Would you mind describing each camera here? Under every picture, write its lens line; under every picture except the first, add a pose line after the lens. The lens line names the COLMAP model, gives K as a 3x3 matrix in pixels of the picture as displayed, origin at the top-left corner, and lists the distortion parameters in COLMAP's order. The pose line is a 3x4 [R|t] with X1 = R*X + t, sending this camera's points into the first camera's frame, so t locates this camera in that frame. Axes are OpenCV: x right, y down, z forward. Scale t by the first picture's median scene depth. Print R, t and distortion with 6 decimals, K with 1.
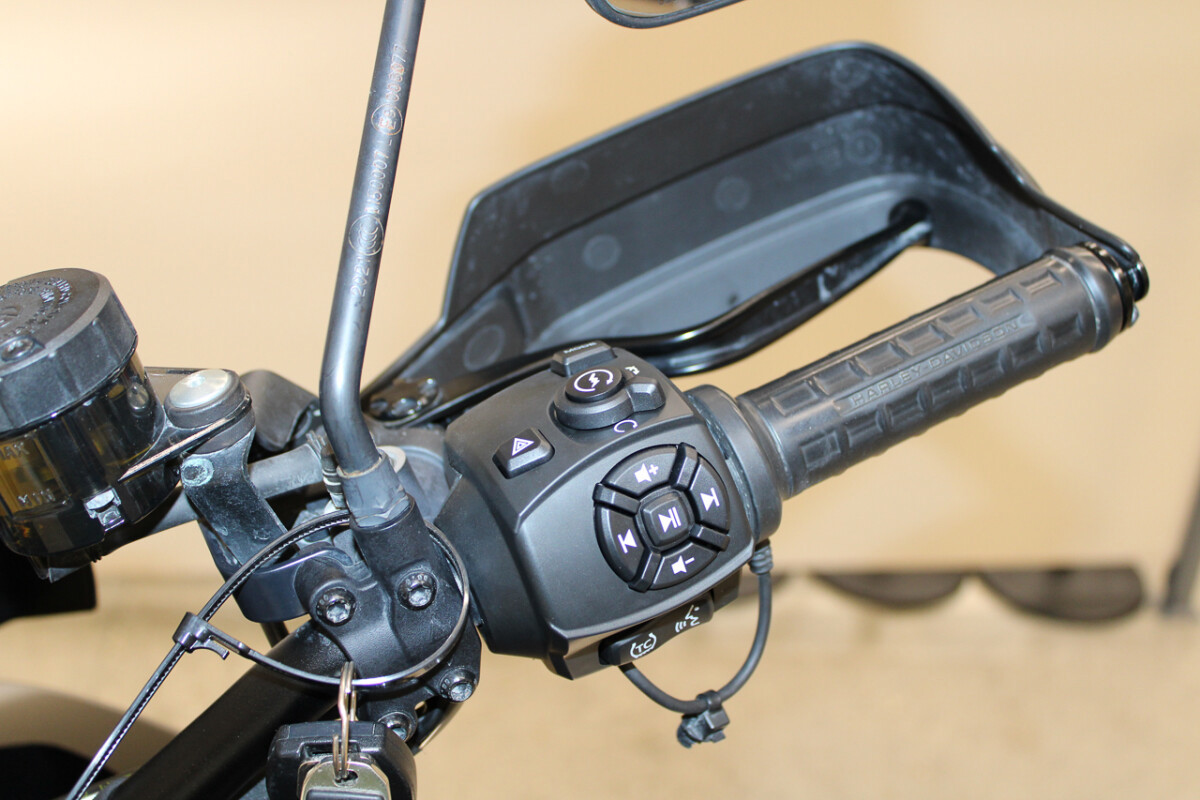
lens RADIAL K [[1541.2, 0, 601.9], [0, 1541.2, 396.0], [0, 0, 1]] dist [-0.012094, 0.000000]
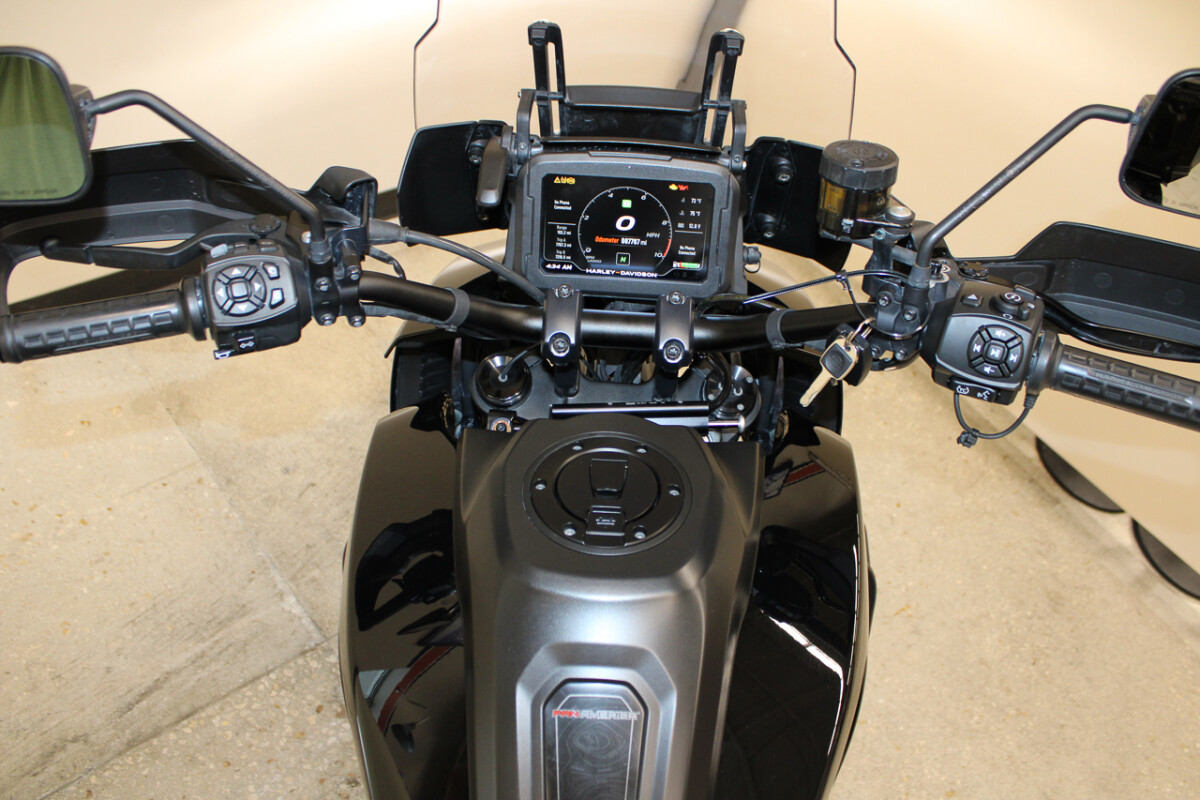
lens RADIAL K [[1021.0, 0, 602.9], [0, 1021.0, 409.3], [0, 0, 1]] dist [-0.134250, 0.125962]
pose [[0.623281, 0.663676, -0.413588, 0.395982], [-0.569063, 0.747695, 0.342227, -0.053990], [0.536365, 0.022054, 0.843698, -0.821582]]
